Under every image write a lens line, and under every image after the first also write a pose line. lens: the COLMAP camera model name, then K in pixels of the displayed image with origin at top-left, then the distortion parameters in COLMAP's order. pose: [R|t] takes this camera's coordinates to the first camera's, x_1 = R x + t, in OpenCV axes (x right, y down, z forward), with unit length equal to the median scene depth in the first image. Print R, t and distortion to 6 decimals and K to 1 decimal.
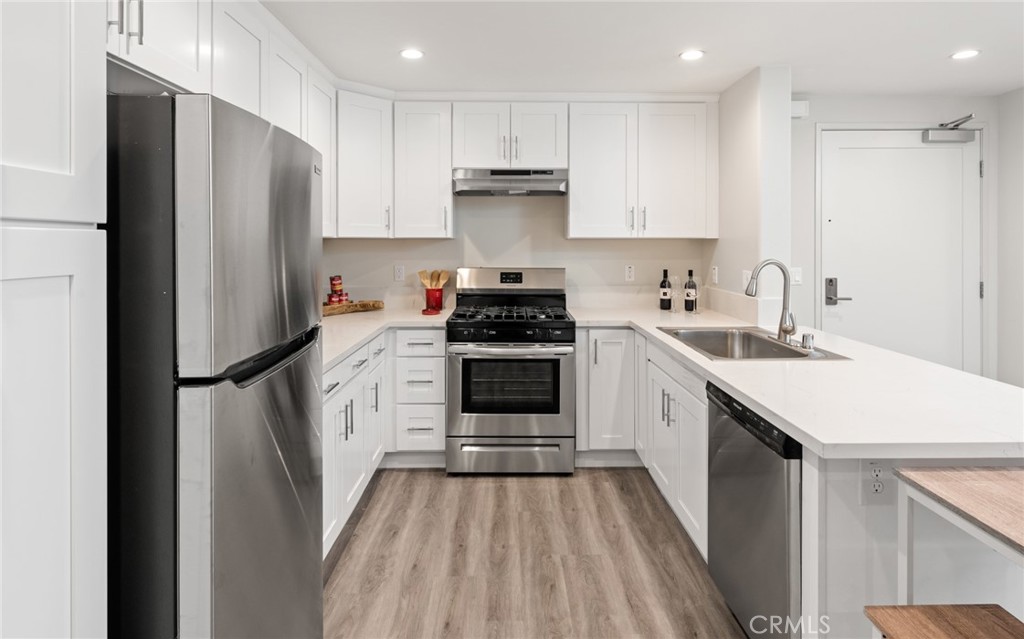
lens RADIAL K [[562.8, 0, 508.1], [0, 562.8, 244.3], [0, 0, 1]] dist [-0.000300, 0.000031]
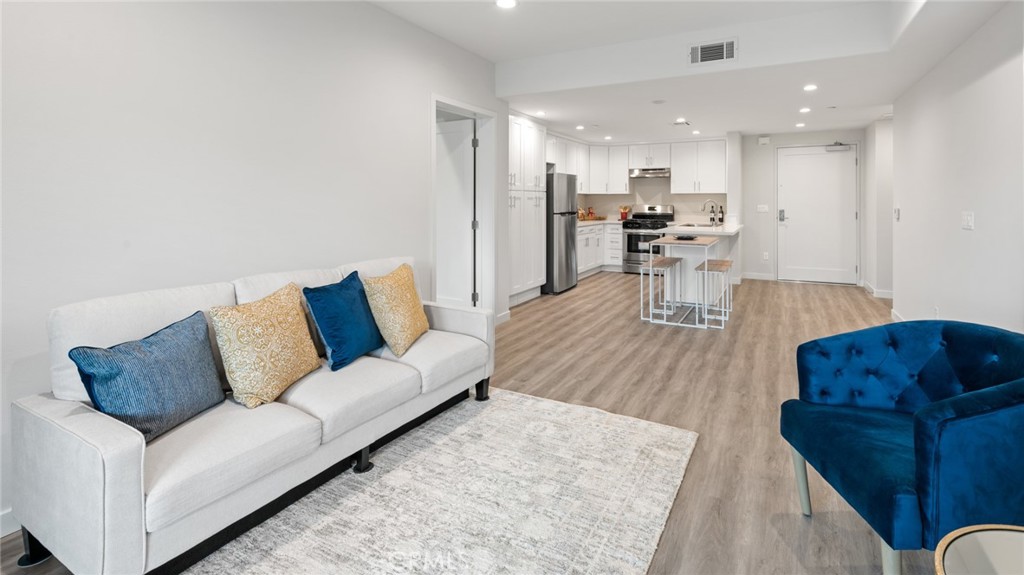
lens RADIAL K [[479.6, 0, 512.0], [0, 479.6, 287.5], [0, 0, 1]] dist [-0.046580, -0.000027]
pose [[0.855465, 0.086636, -0.510562, 0.679252], [0.004499, 0.984626, 0.174617, 0.031668], [0.517841, -0.151676, 0.841924, -1.436169]]
